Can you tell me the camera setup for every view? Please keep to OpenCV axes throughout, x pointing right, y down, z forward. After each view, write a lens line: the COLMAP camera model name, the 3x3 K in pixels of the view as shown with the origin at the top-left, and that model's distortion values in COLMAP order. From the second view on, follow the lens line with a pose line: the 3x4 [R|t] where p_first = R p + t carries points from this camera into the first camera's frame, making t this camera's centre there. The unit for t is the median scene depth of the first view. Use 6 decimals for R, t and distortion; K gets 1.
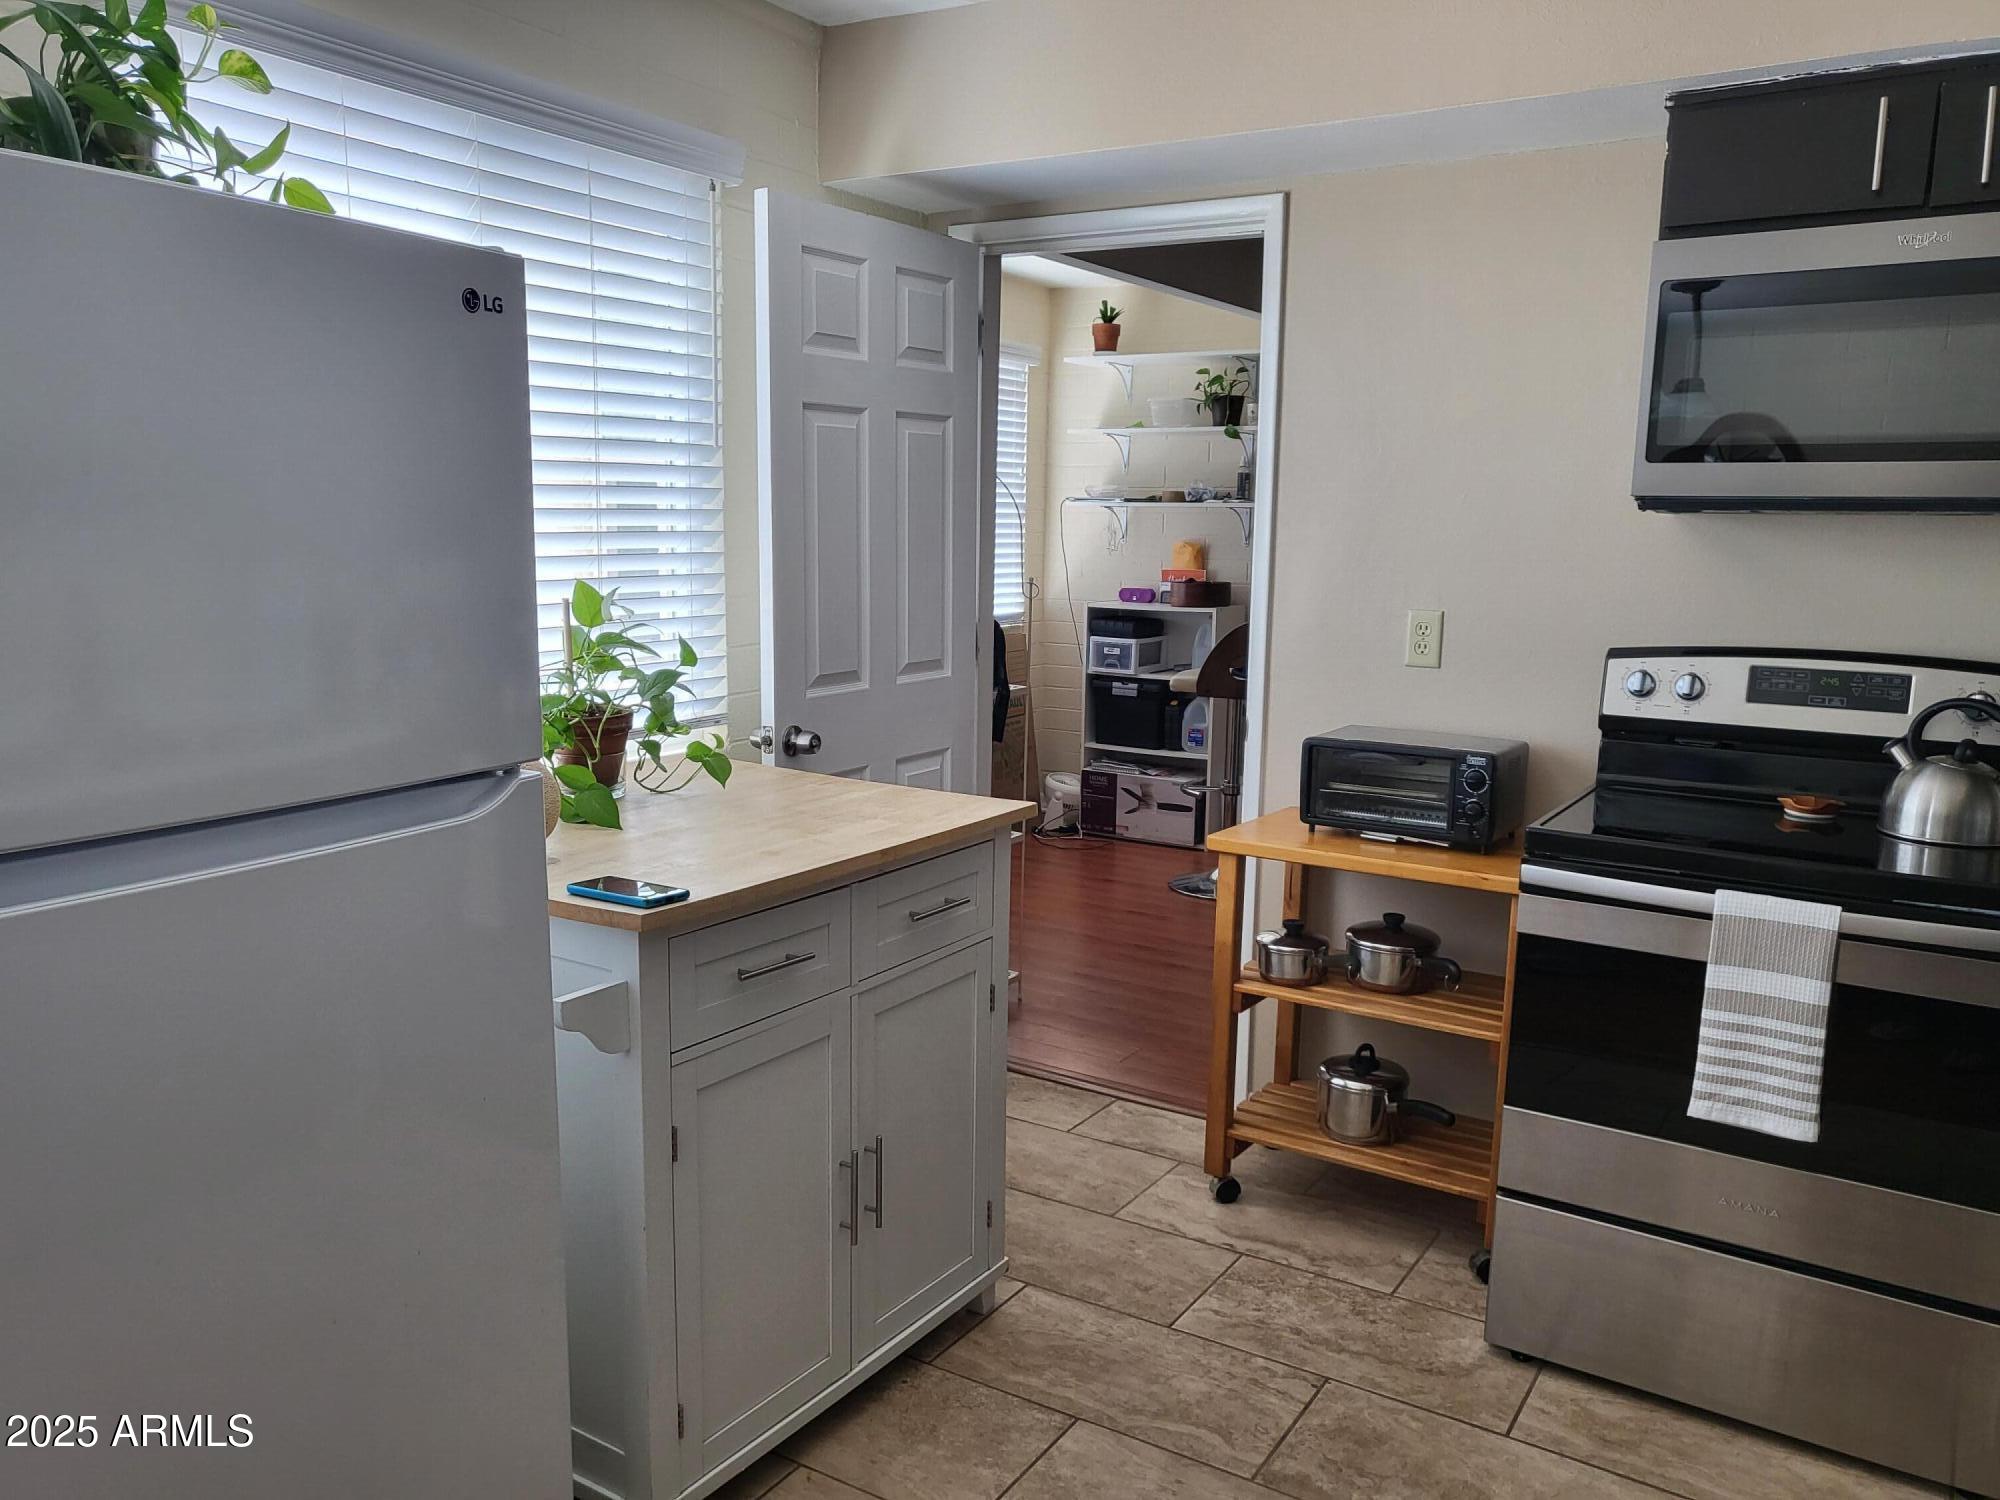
lens RADIAL K [[1526.9, 0, 1000.0], [0, 1526.9, 750.0], [0, 0, 1]] dist [-0.034378, 0.129581]
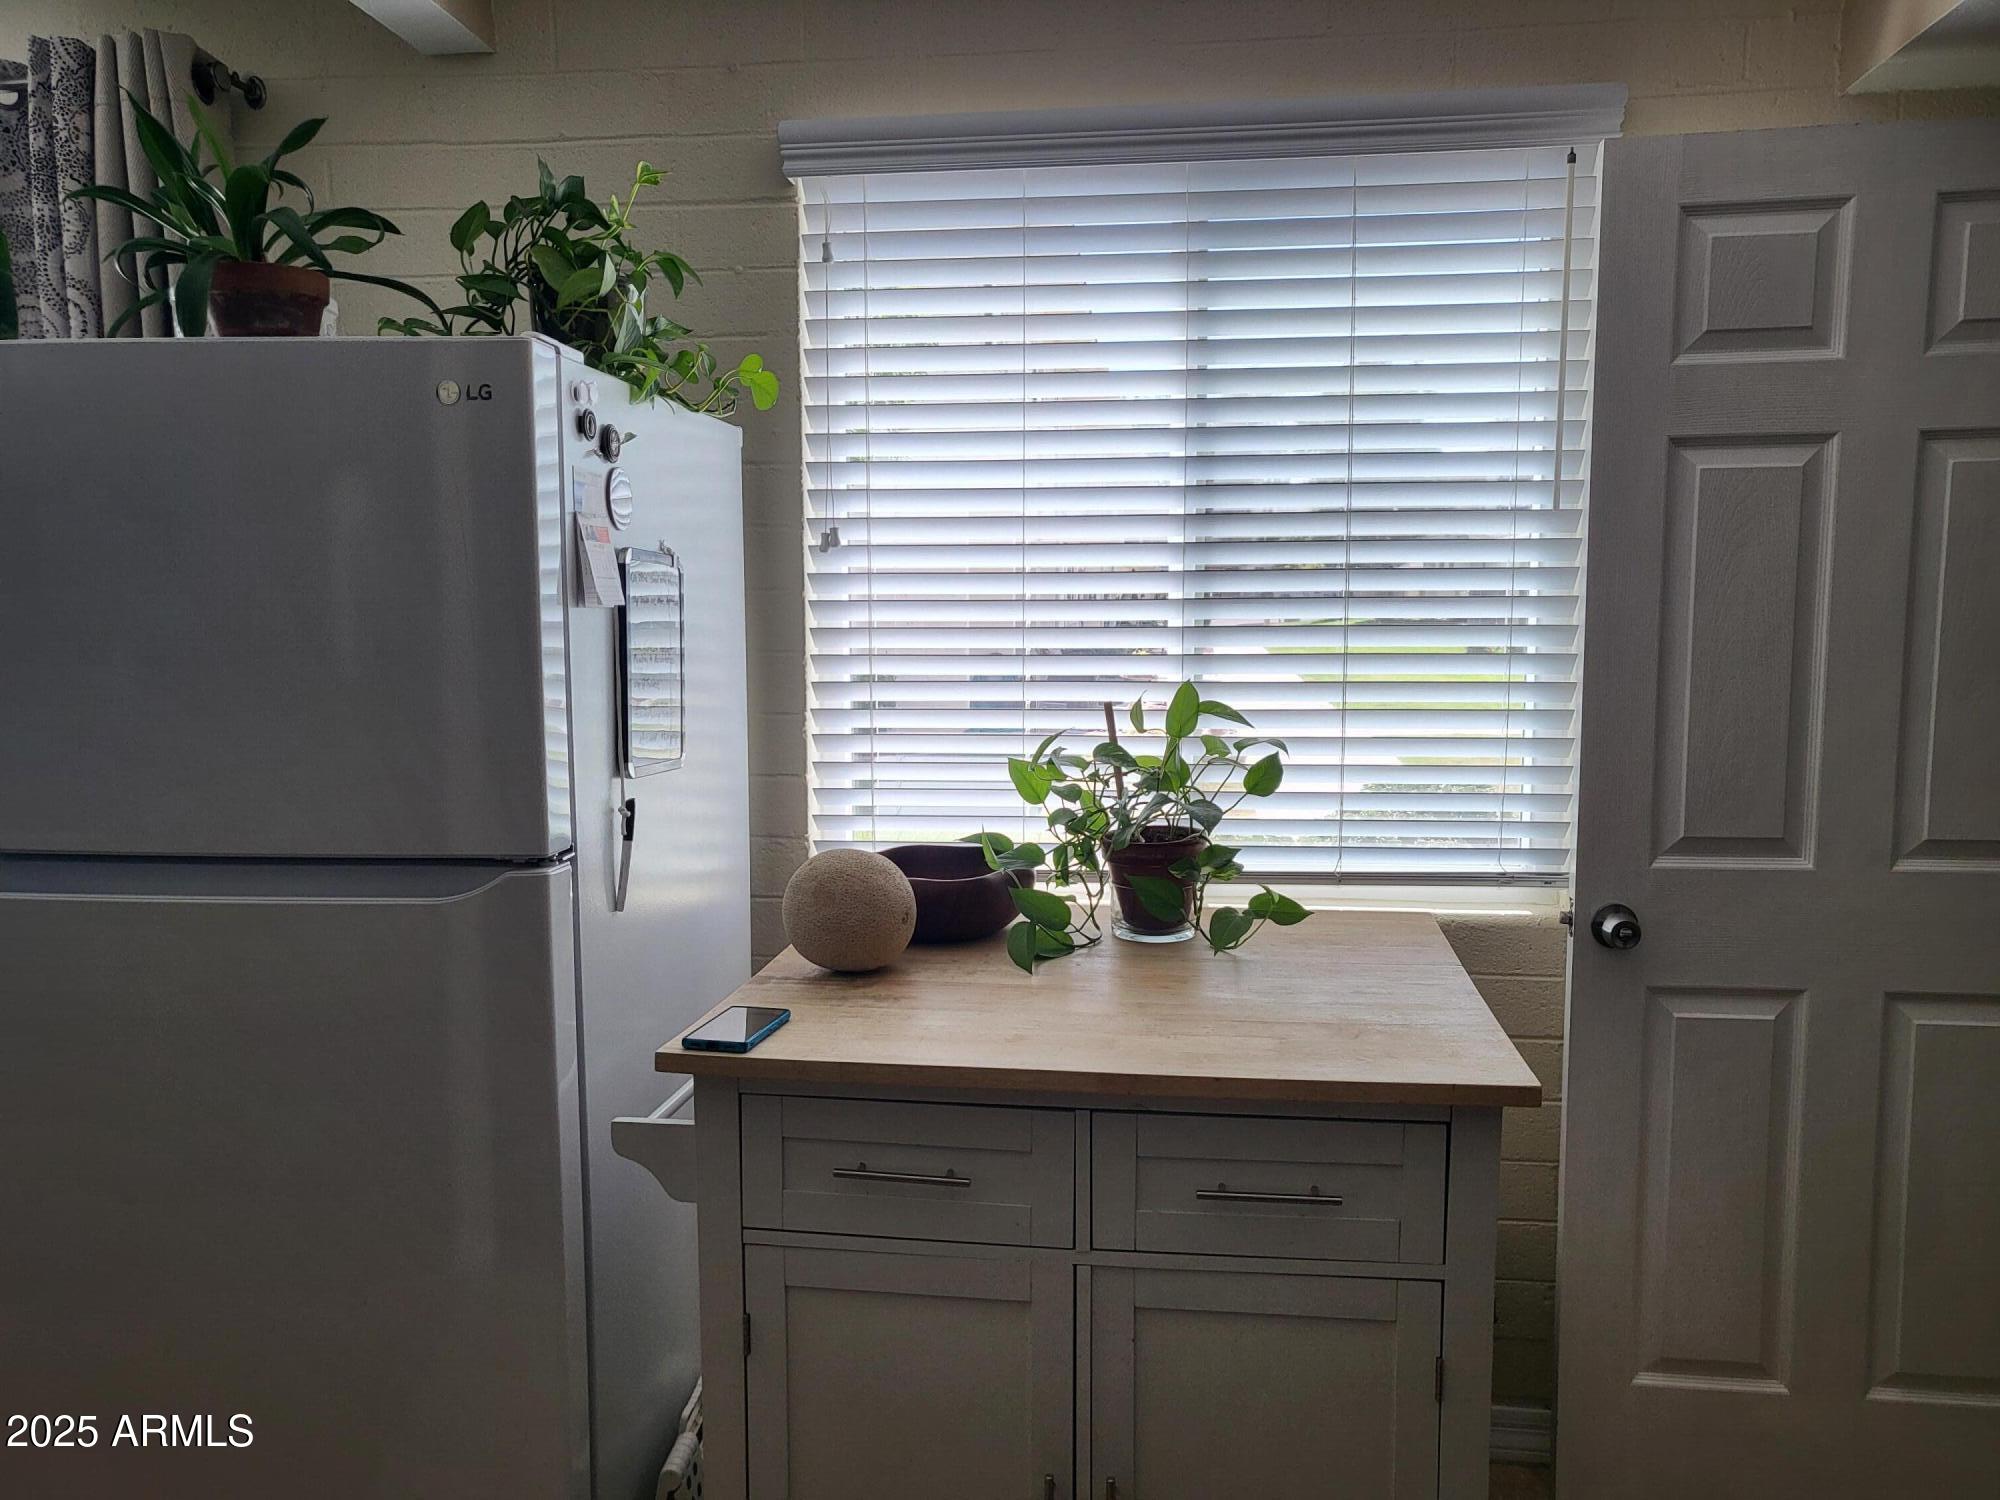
lens RADIAL K [[1511.0, 0, 1033.4], [0, 1511.0, 758.5], [0, 0, 1]] dist [-0.002236, 0.073741]
pose [[0.434623, 0.081688, -0.896900, 0.467747], [-0.131765, 0.990929, 0.026401, -0.082987], [0.890921, 0.106705, 0.441444, 0.584025]]
